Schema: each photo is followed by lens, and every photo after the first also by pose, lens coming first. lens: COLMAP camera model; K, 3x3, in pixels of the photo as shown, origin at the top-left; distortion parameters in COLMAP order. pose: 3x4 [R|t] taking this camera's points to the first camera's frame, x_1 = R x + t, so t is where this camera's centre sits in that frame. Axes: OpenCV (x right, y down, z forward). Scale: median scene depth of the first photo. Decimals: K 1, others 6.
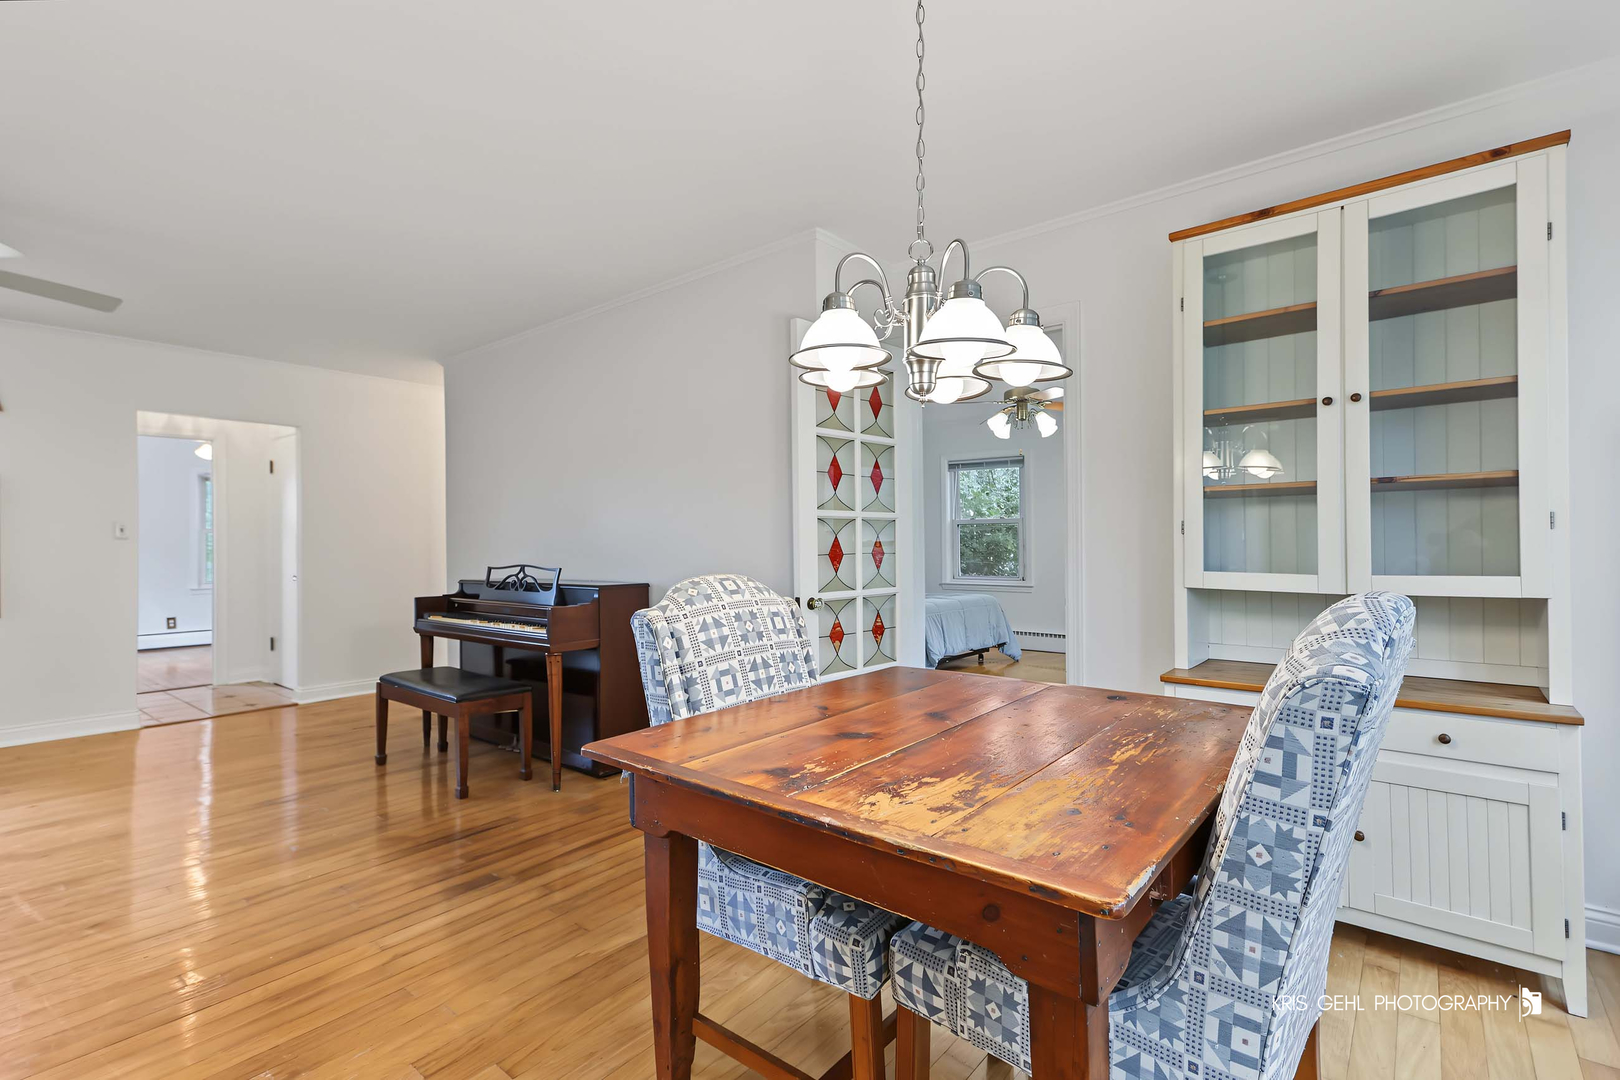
lens RADIAL K [[737.6, 0, 803.1], [0, 737.6, 525.9], [0, 0, 1]] dist [0.009358, -0.000802]
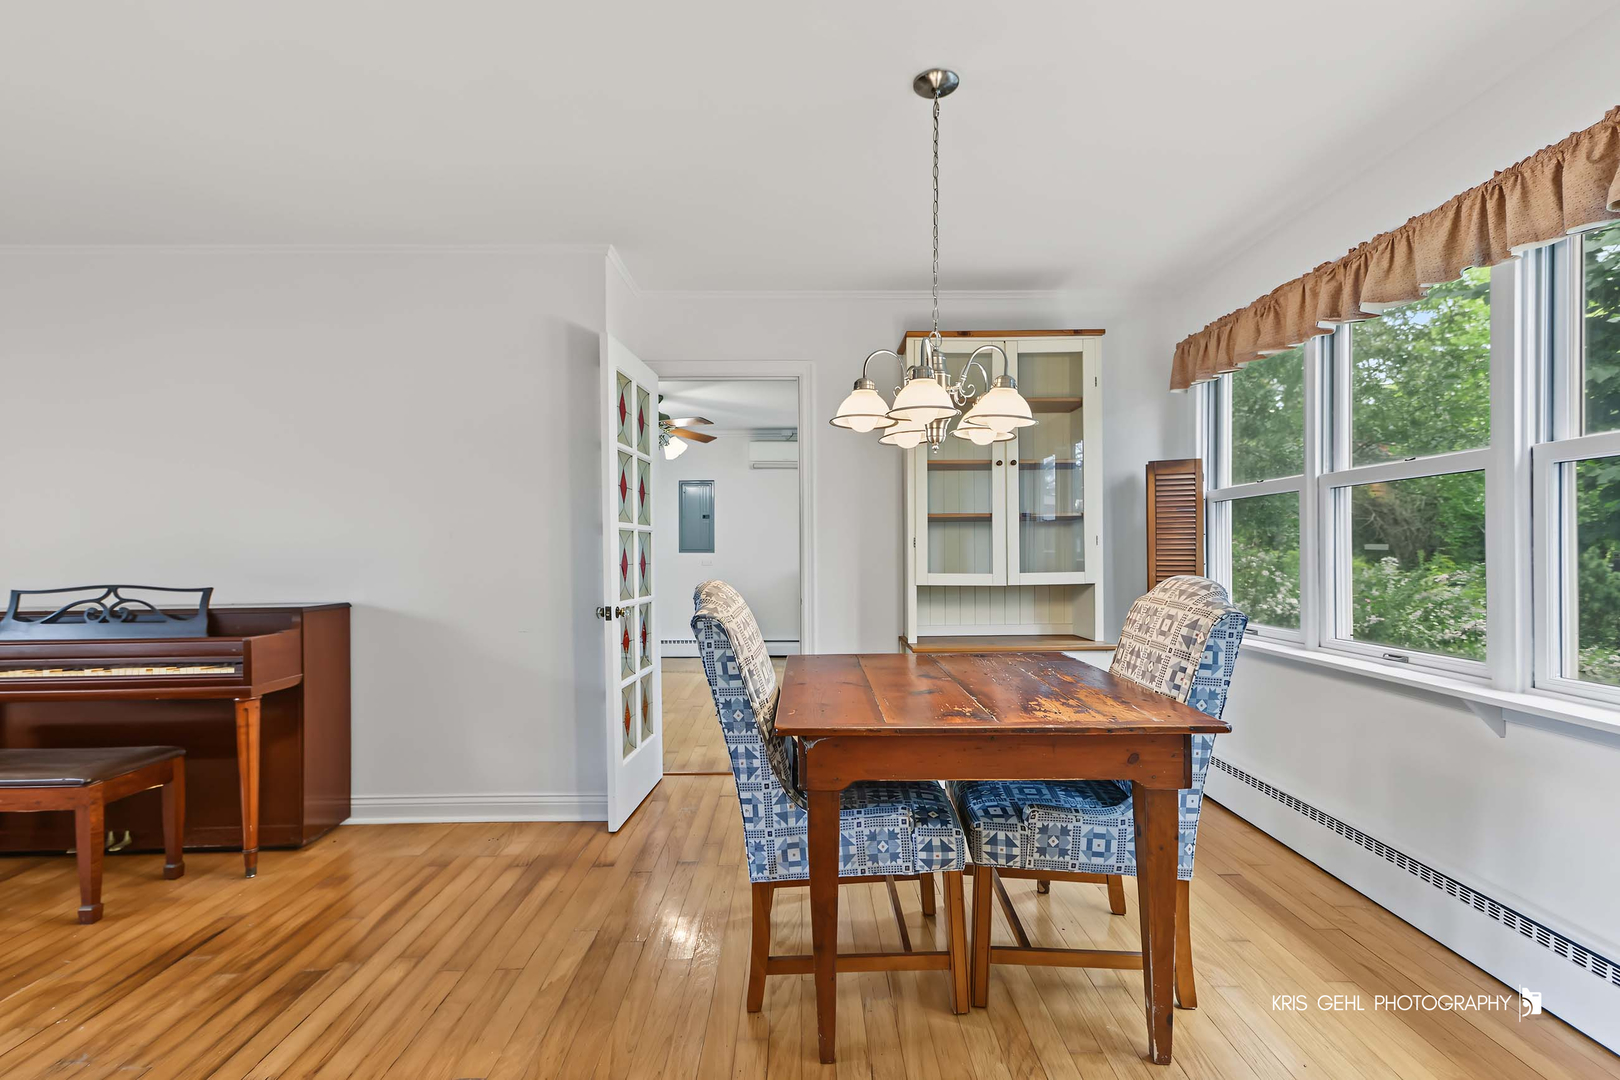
lens RADIAL K [[752.6, 0, 803.7], [0, 752.6, 545.0], [0, 0, 1]] dist [0.011748, -0.000057]
pose [[0.769693, 0.008987, 0.638351, -0.841406], [-0.013226, 0.999911, 0.001871, 0.010984], [-0.638277, -0.009883, 0.769743, 0.064109]]
